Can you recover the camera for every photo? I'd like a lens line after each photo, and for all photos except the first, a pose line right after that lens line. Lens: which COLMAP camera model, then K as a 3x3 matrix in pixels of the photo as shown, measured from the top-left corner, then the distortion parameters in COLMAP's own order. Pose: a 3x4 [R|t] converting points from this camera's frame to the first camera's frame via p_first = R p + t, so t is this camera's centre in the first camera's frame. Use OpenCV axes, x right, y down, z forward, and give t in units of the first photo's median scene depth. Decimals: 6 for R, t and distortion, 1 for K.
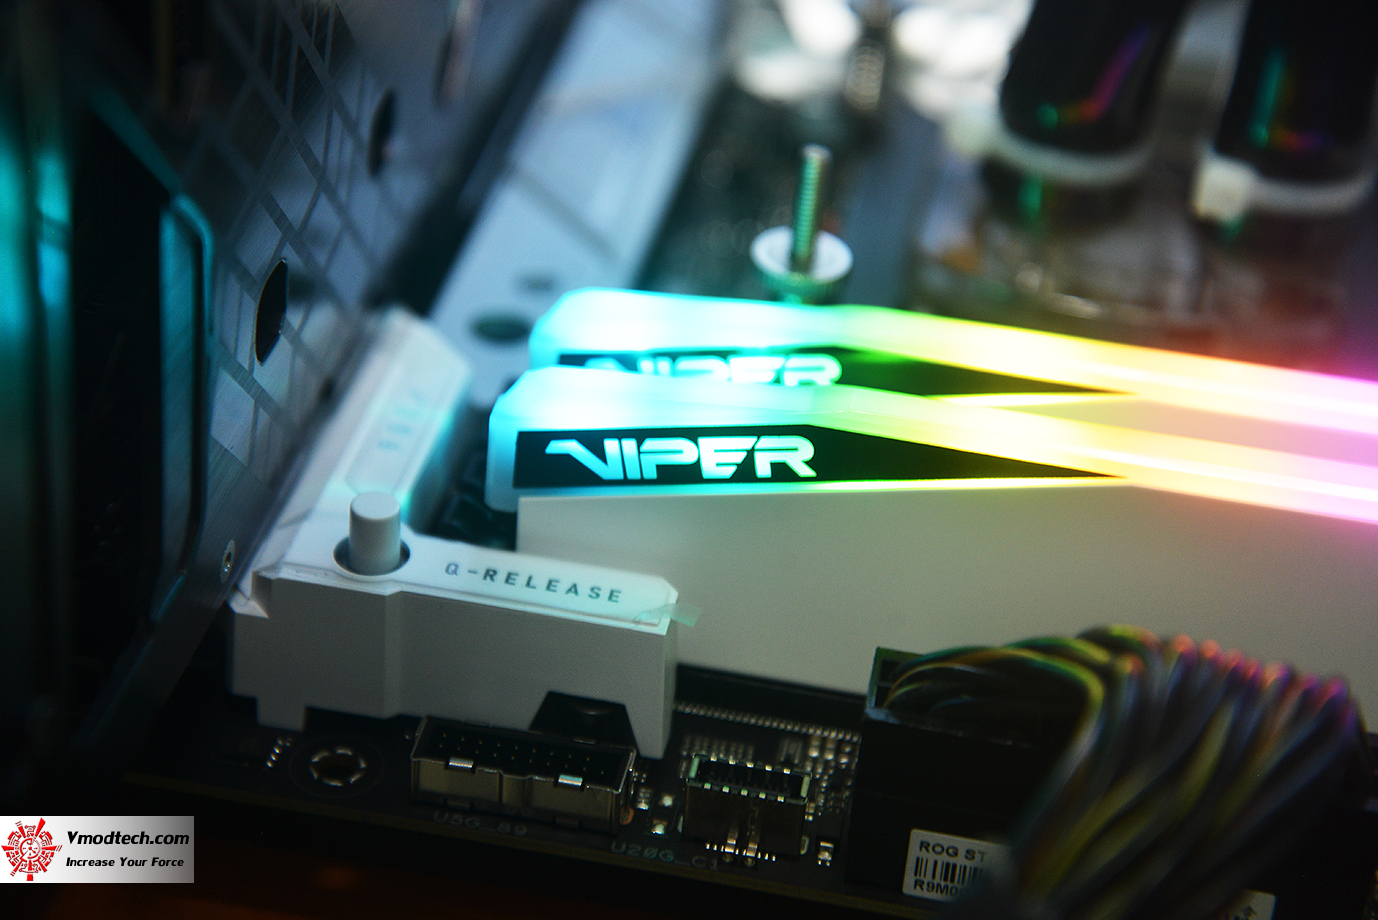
lens RADIAL K [[2604.8, 0, 685.9], [0, 2604.8, 459.7], [0, 0, 1]] dist [0.332064, 0.096616]
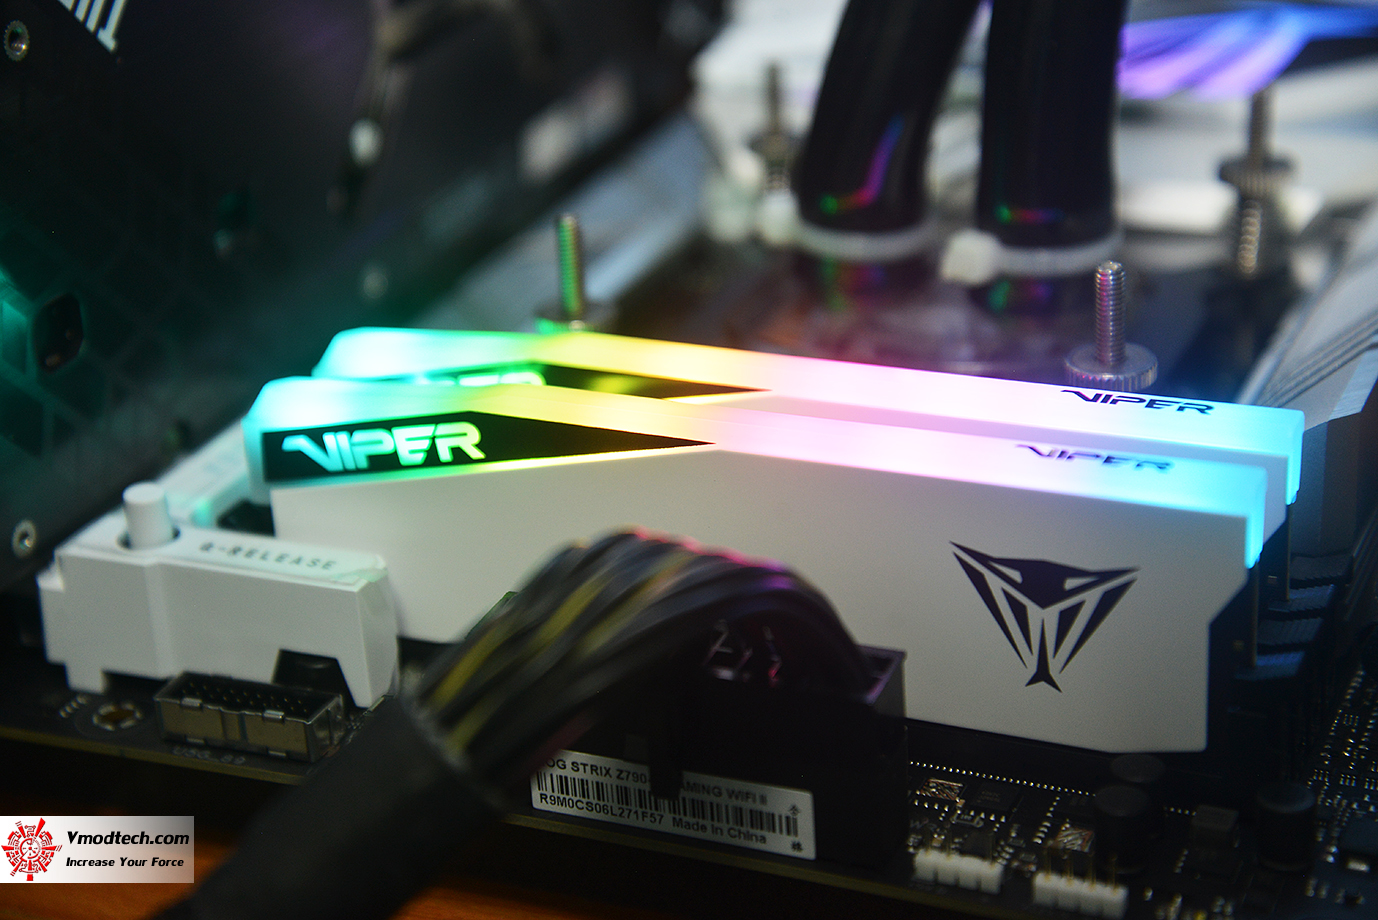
lens RADIAL K [[2664.1, 0, 679.8], [0, 2664.1, 463.8], [0, 0, 1]] dist [0.375015, -0.130476]
pose [[0.966213, -0.021666, -0.256834, 0.440050], [-0.018345, 0.988153, -0.152369, 0.189233], [0.257093, 0.151933, 0.954369, -0.129010]]
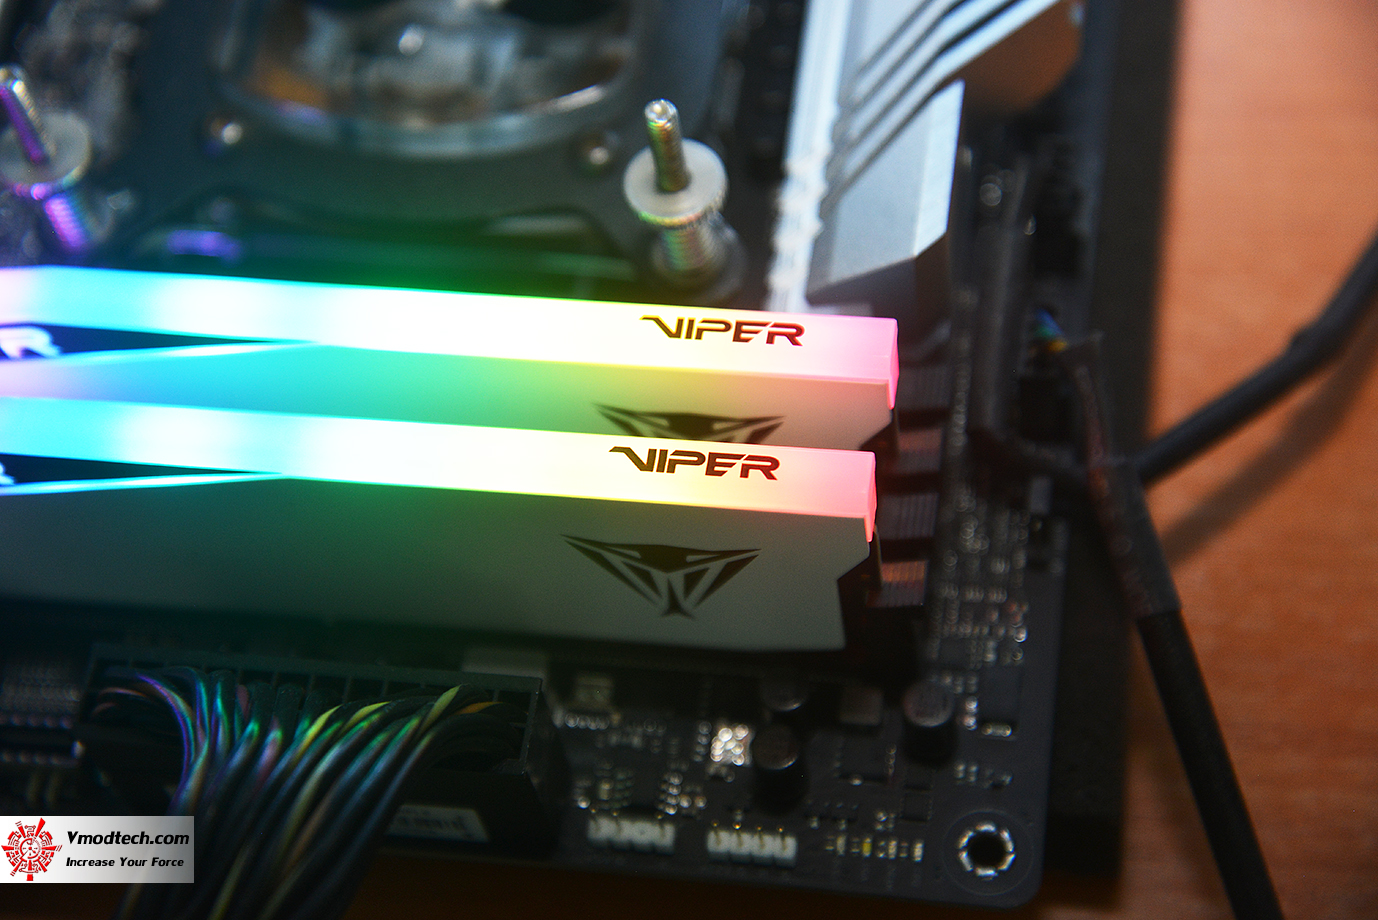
lens RADIAL K [[2698.7, 0, 680.4], [0, 2698.7, 462.3], [0, 0, 1]] dist [0.378665, 0.180386]
pose [[0.981647, -0.126277, -0.142909, 0.462219], [0.175410, 0.891923, 0.416779, -0.407136], [0.074834, -0.434198, 0.897704, 0.036692]]
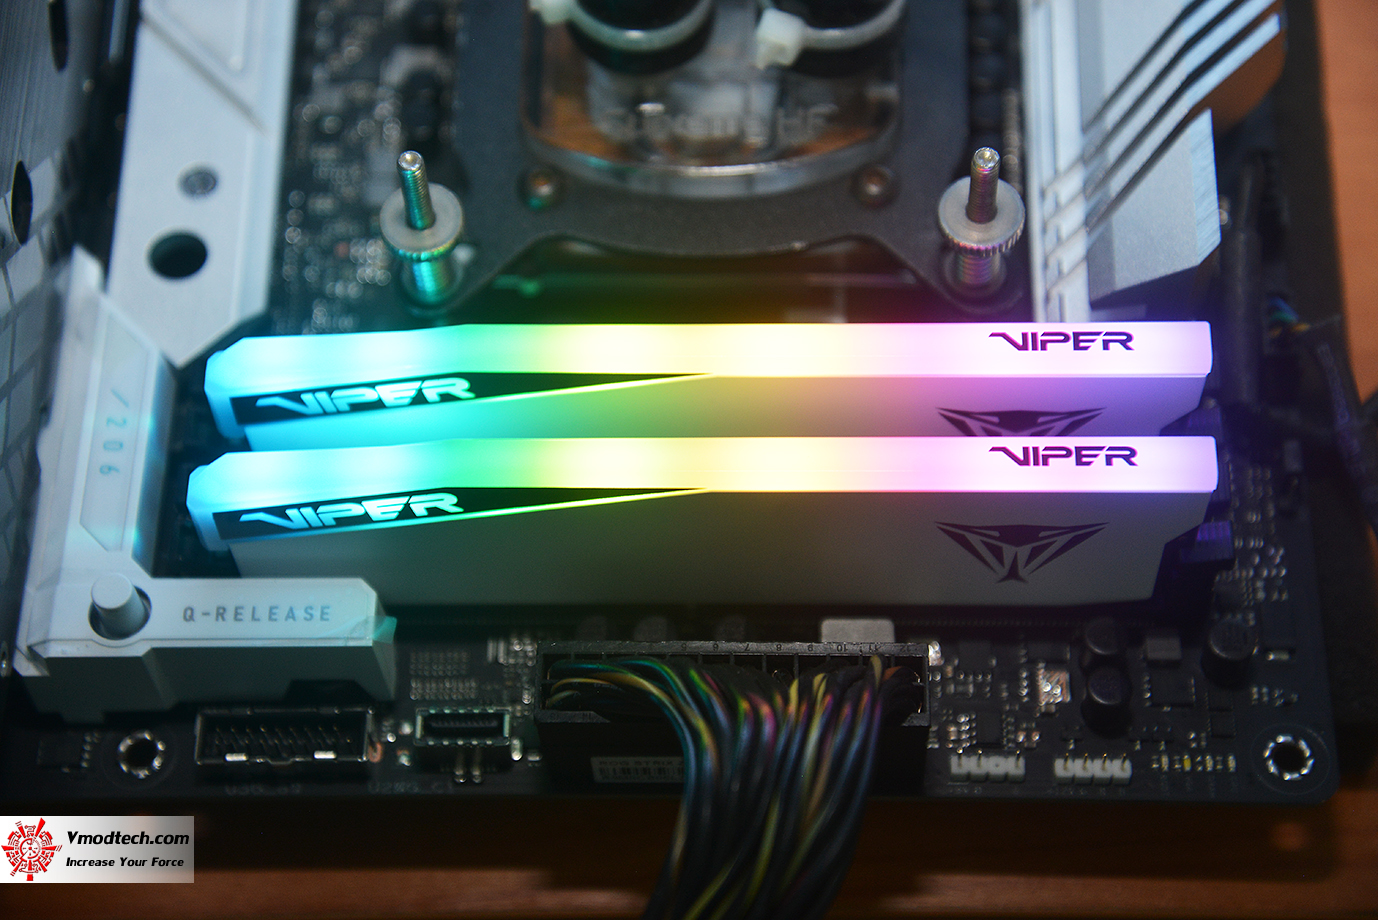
lens RADIAL K [[2664.1, 0, 679.8], [0, 2664.1, 463.8], [0, 0, 1]] dist [0.375015, -0.130476]
pose [[0.980991, -0.192972, -0.020468, 0.176819], [0.179684, 0.863441, 0.471364, -0.577537], [-0.073287, -0.466081, 0.881701, -0.100318]]
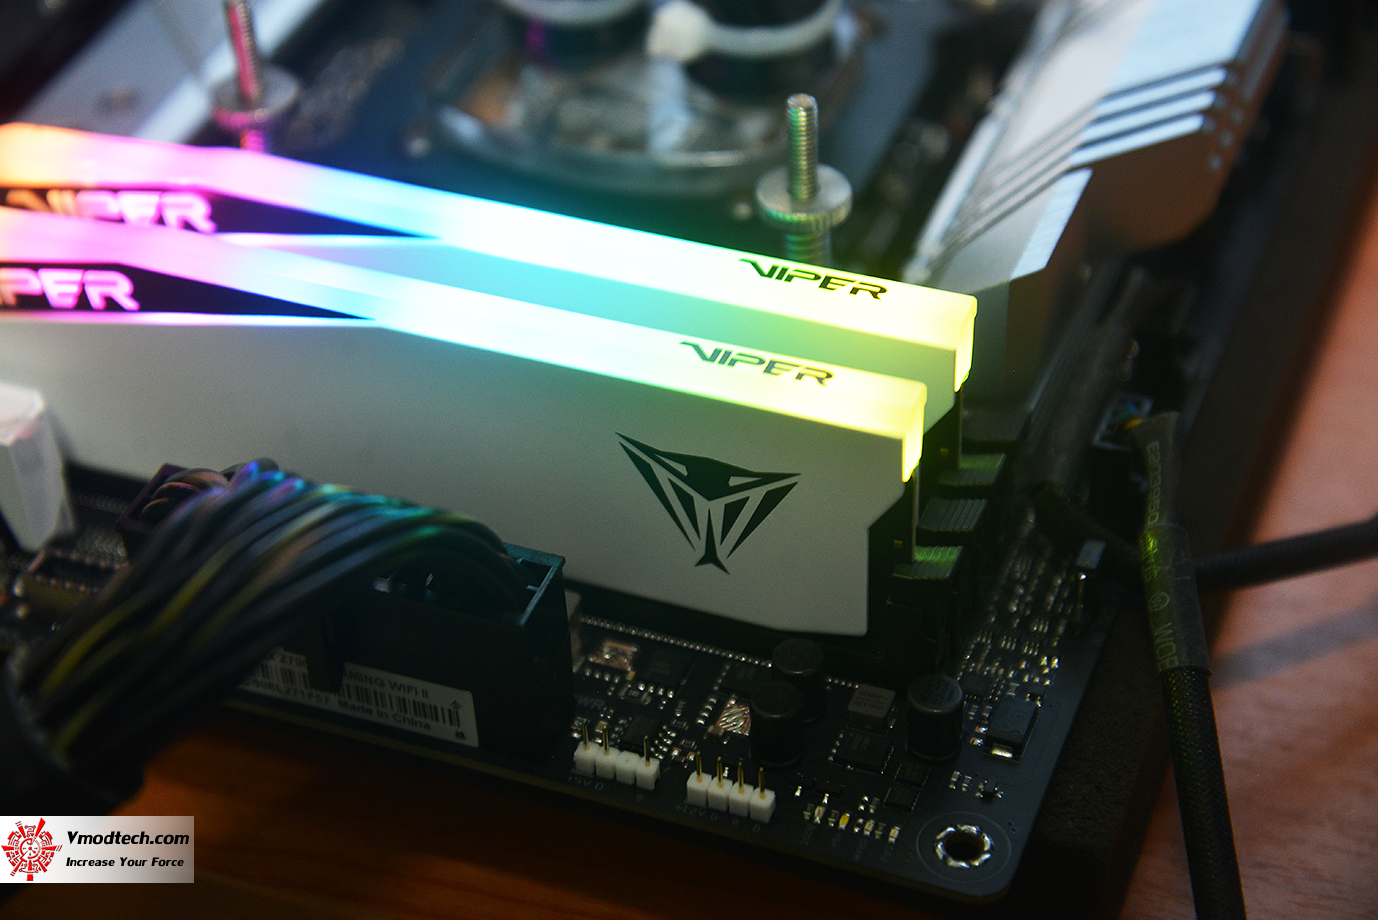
lens RADIAL K [[2676.2, 0, 681.5], [0, 2676.2, 455.9], [0, 0, 1]] dist [0.317399, 0.258954]
pose [[0.974379, 0.037672, -0.221735, 0.528014], [-0.013910, 0.994079, 0.107767, -0.058336], [0.224482, -0.101922, 0.969134, -0.075758]]
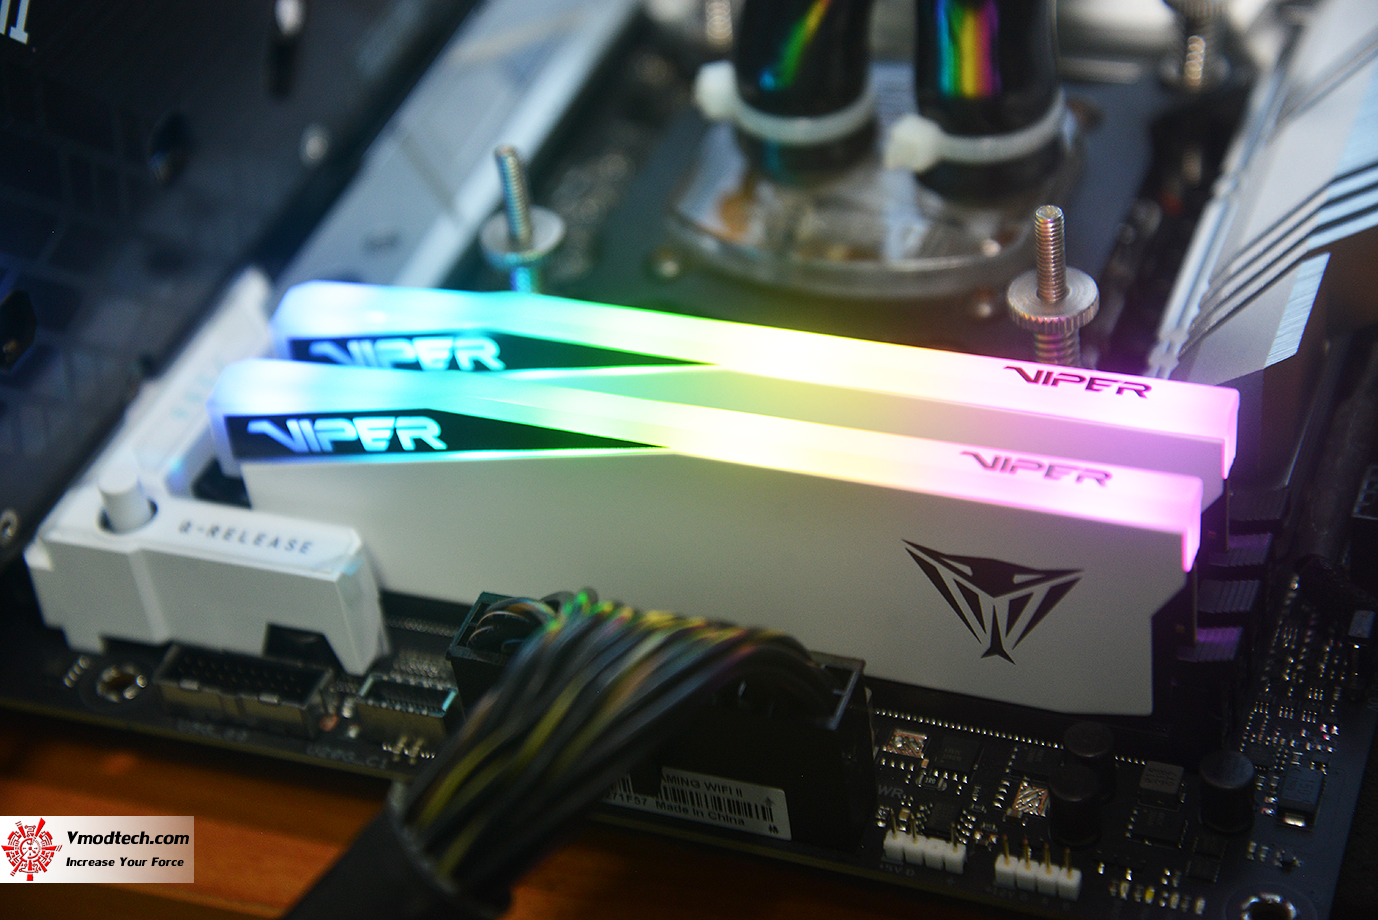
lens RADIAL K [[2676.2, 0, 681.5], [0, 2676.2, 455.9], [0, 0, 1]] dist [0.317399, 0.258954]
pose [[0.965246, -0.026678, -0.259978, 0.471837], [0.055335, 0.993085, 0.103539, -0.111390], [0.255418, -0.114326, 0.960048, -0.163359]]
